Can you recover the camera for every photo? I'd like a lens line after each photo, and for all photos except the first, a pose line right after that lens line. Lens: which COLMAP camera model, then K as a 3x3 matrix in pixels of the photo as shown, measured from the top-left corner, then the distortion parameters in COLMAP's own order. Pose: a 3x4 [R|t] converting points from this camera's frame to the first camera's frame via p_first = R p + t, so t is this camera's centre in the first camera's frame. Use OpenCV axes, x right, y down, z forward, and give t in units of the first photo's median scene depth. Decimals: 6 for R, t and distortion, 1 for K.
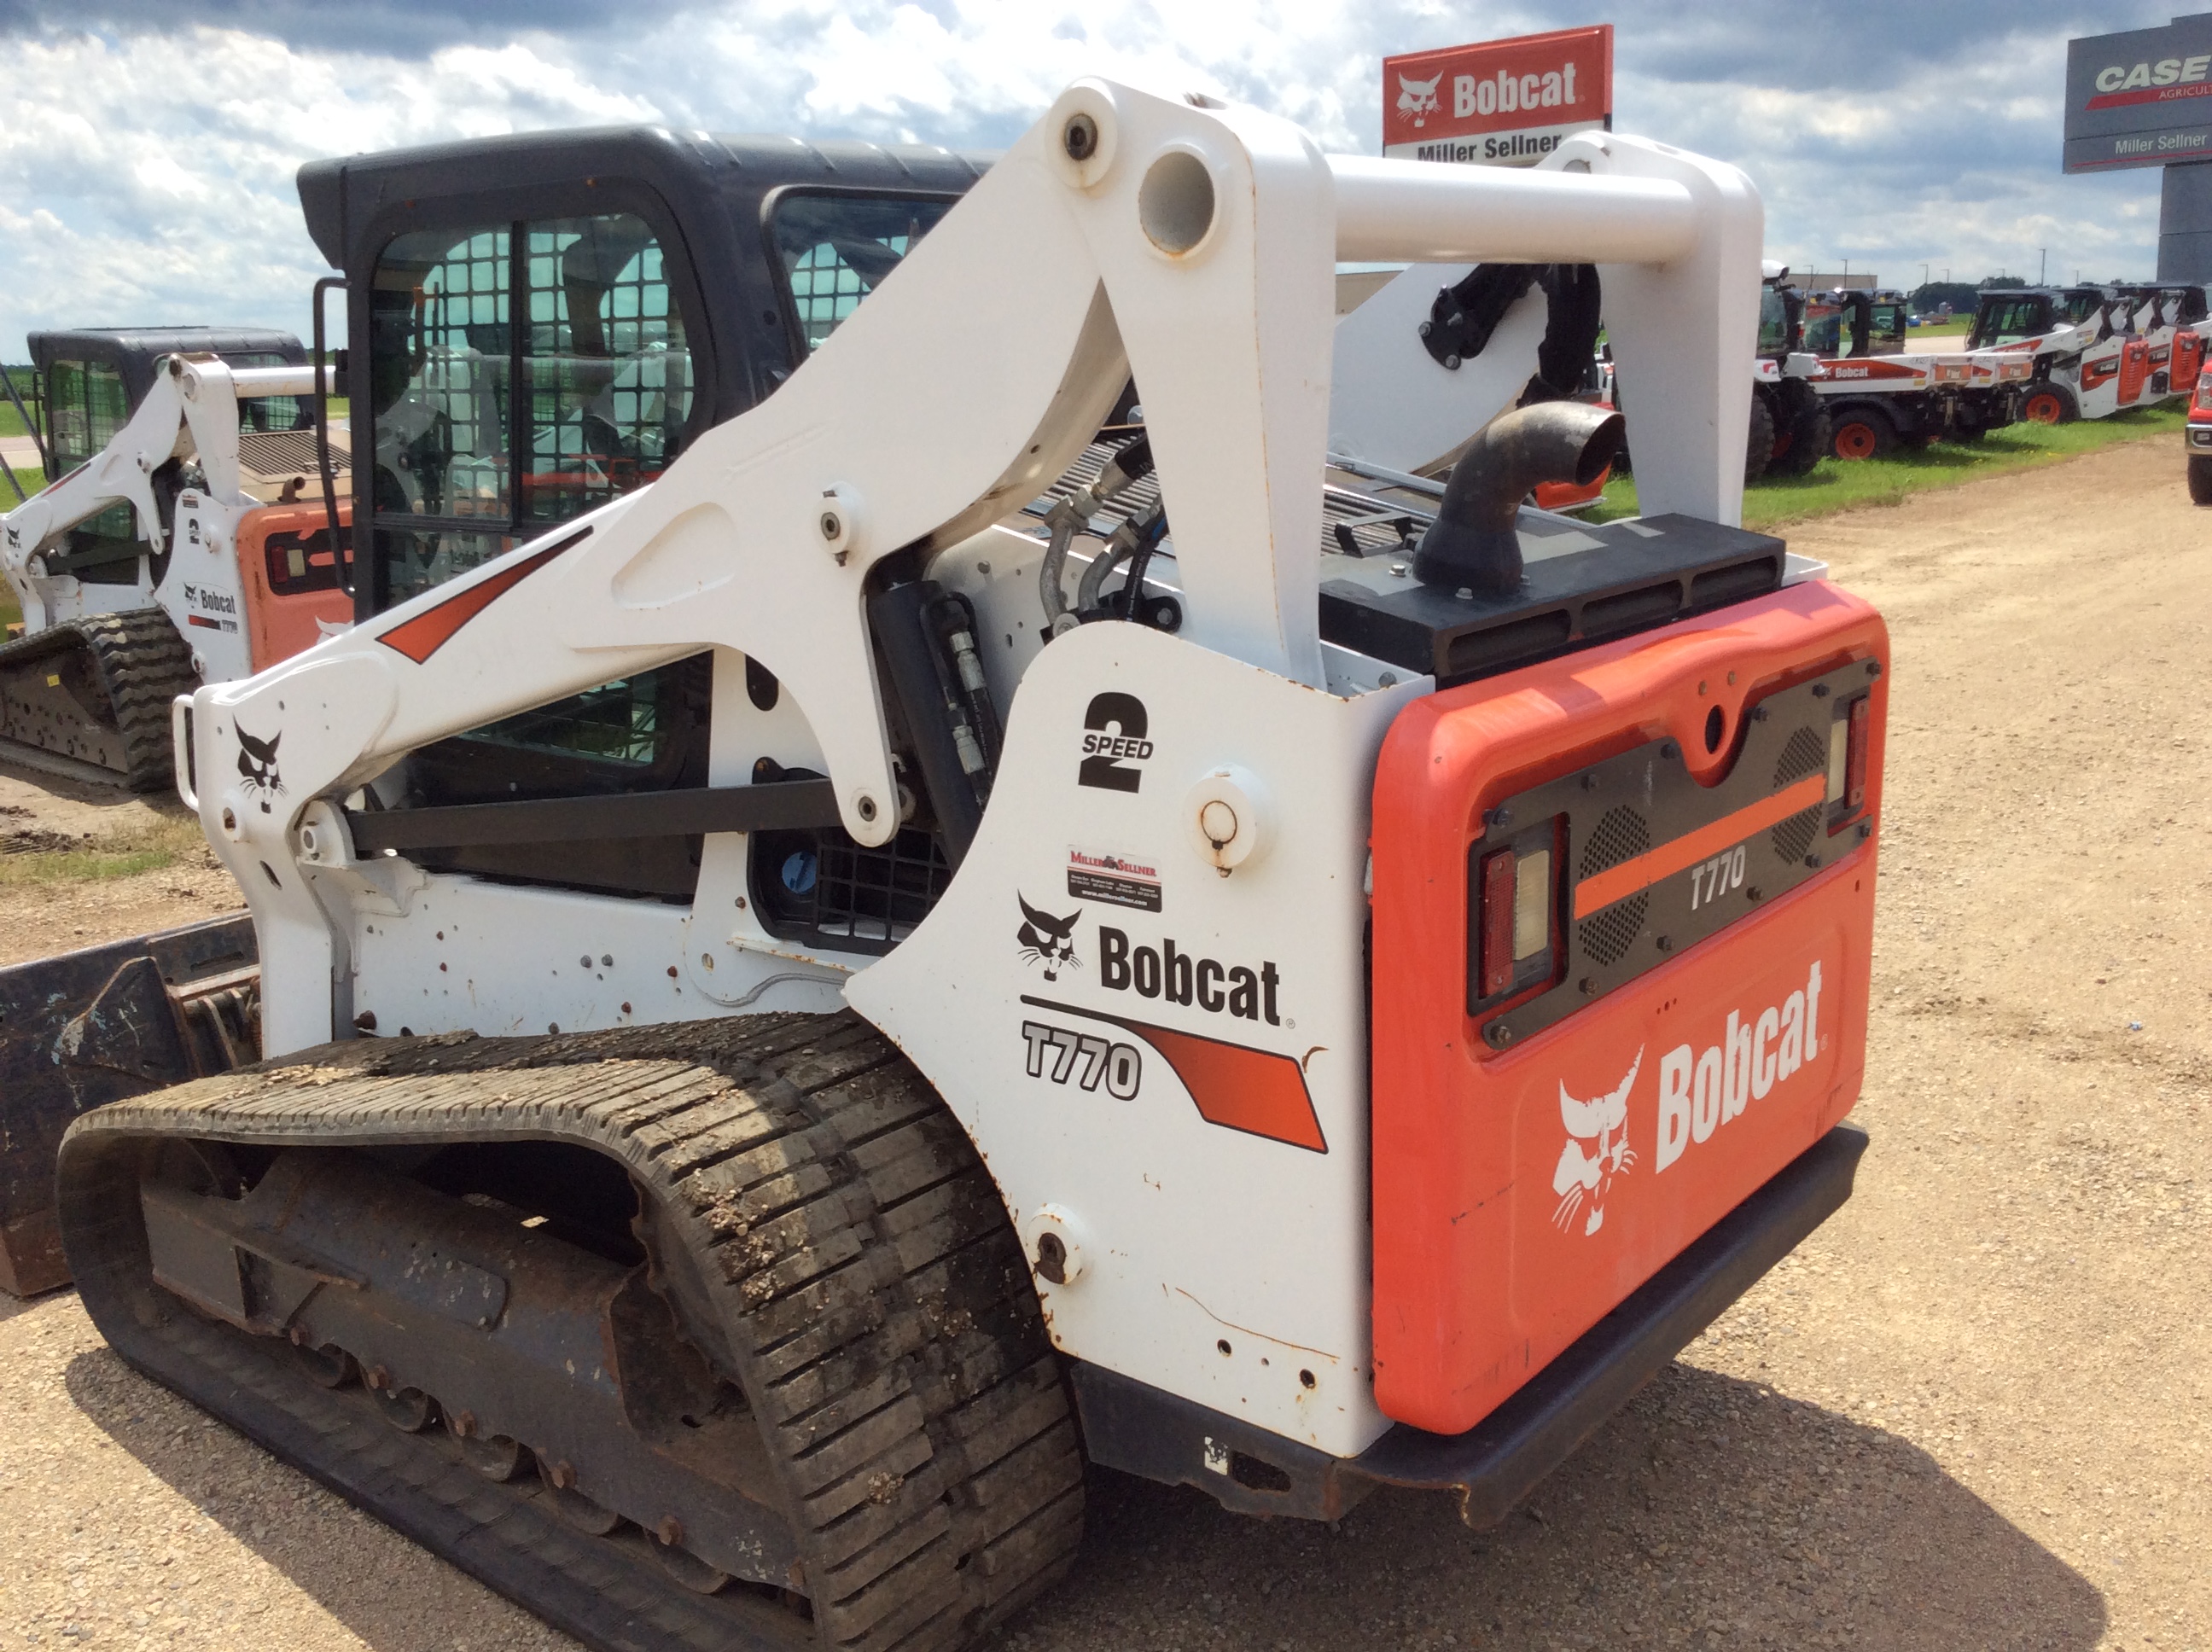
lens RADIAL K [[2026.1, 0, 1136.7], [0, 2026.1, 829.2], [0, 0, 1]] dist [0.111757, -0.236026]
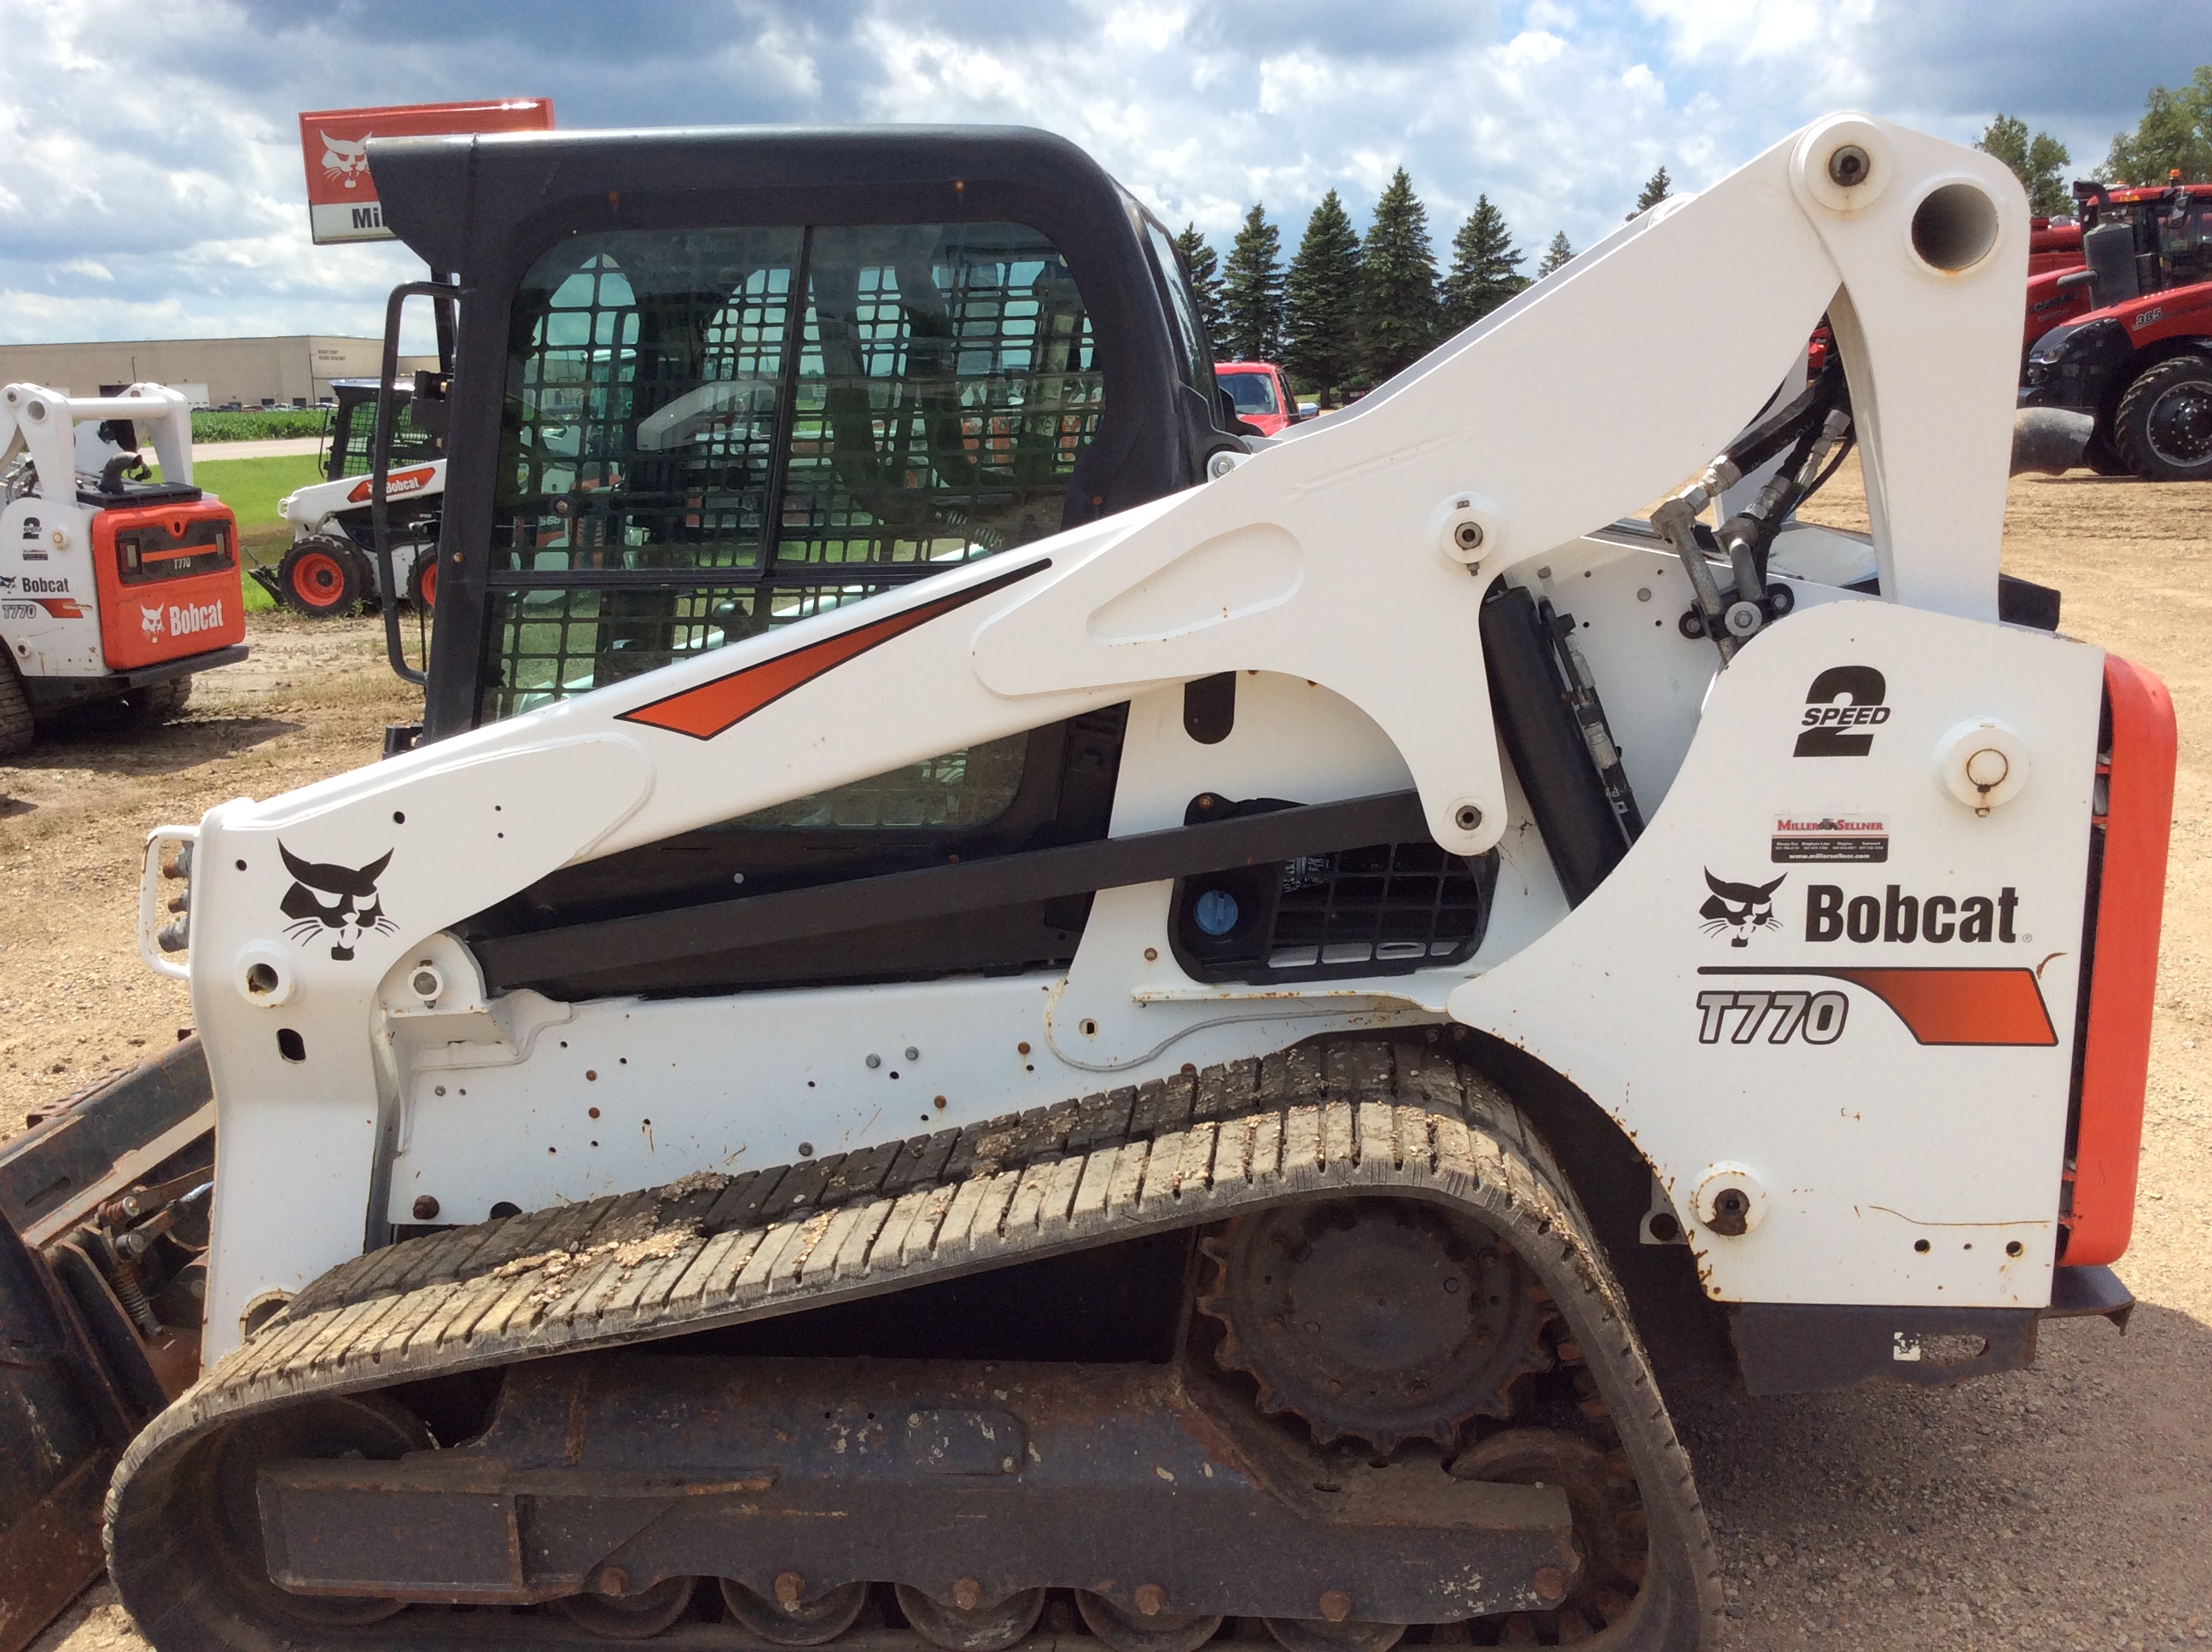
lens RADIAL K [[2026.1, 0, 1136.7], [0, 2026.1, 829.2], [0, 0, 1]] dist [0.111757, -0.236026]
pose [[0.834659, -0.108515, 0.539971, -0.868804], [0.128877, 0.991661, 0.000077, -0.027370], [-0.535476, 0.069526, 0.841684, 0.258859]]
